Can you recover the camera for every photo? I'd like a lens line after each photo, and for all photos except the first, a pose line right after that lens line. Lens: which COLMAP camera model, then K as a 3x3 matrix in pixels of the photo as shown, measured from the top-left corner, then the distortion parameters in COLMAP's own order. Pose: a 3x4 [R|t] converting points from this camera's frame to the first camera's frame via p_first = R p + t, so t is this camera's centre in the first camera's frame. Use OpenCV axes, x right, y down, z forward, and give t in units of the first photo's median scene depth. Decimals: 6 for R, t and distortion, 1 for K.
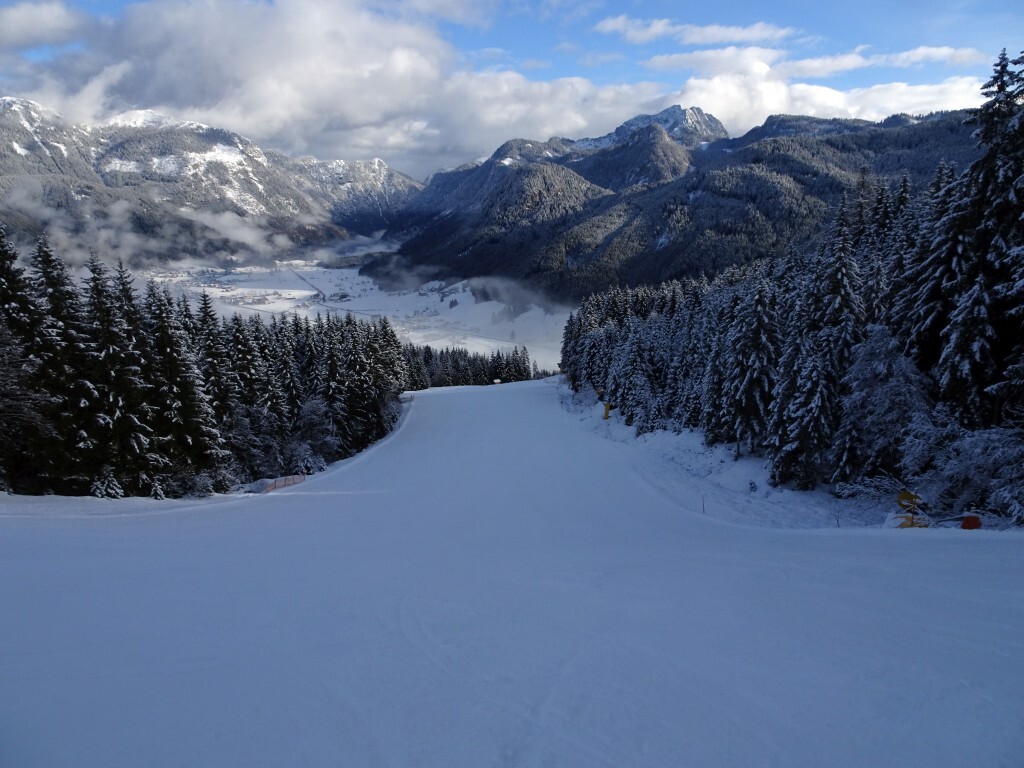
lens RADIAL K [[727.8, 0, 511.7], [0, 727.8, 383.5], [0, 0, 1]] dist [0.006367, 0.001099]
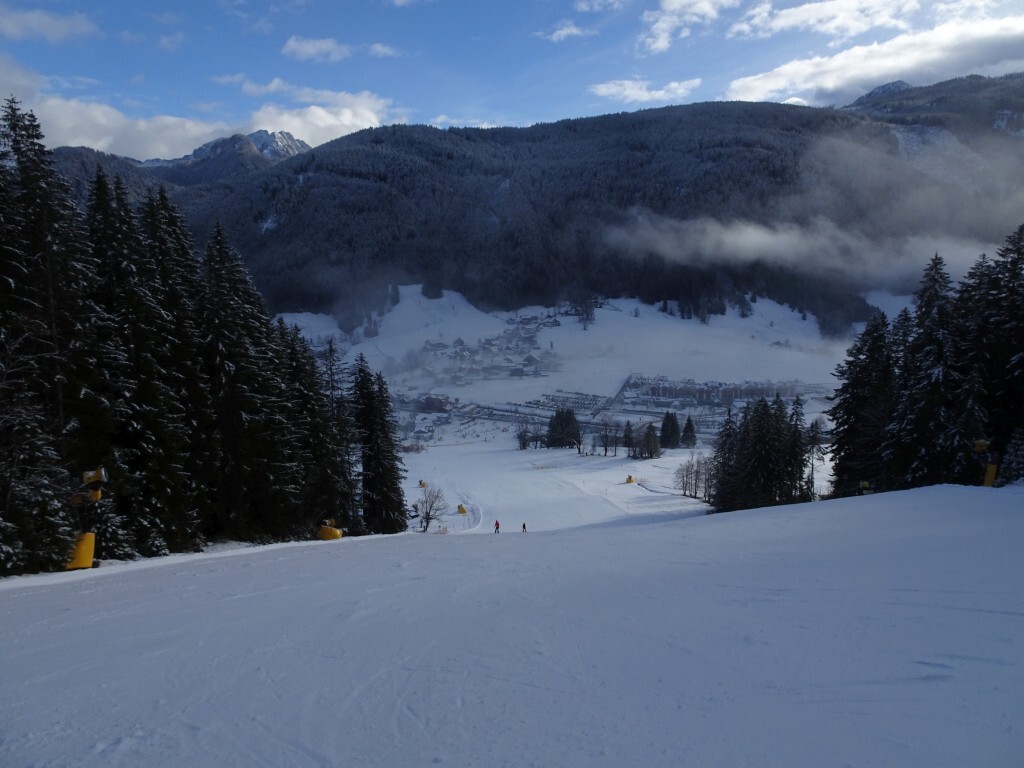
lens RADIAL K [[727.8, 0, 512.8], [0, 727.8, 381.9], [0, 0, 1]] dist [0.006367, 0.001099]
pose [[0.862369, -0.085332, 0.499038, 0.042133], [0.120510, 0.991960, -0.038631, 0.007952], [-0.491729, 0.093453, 0.865719, 0.261606]]
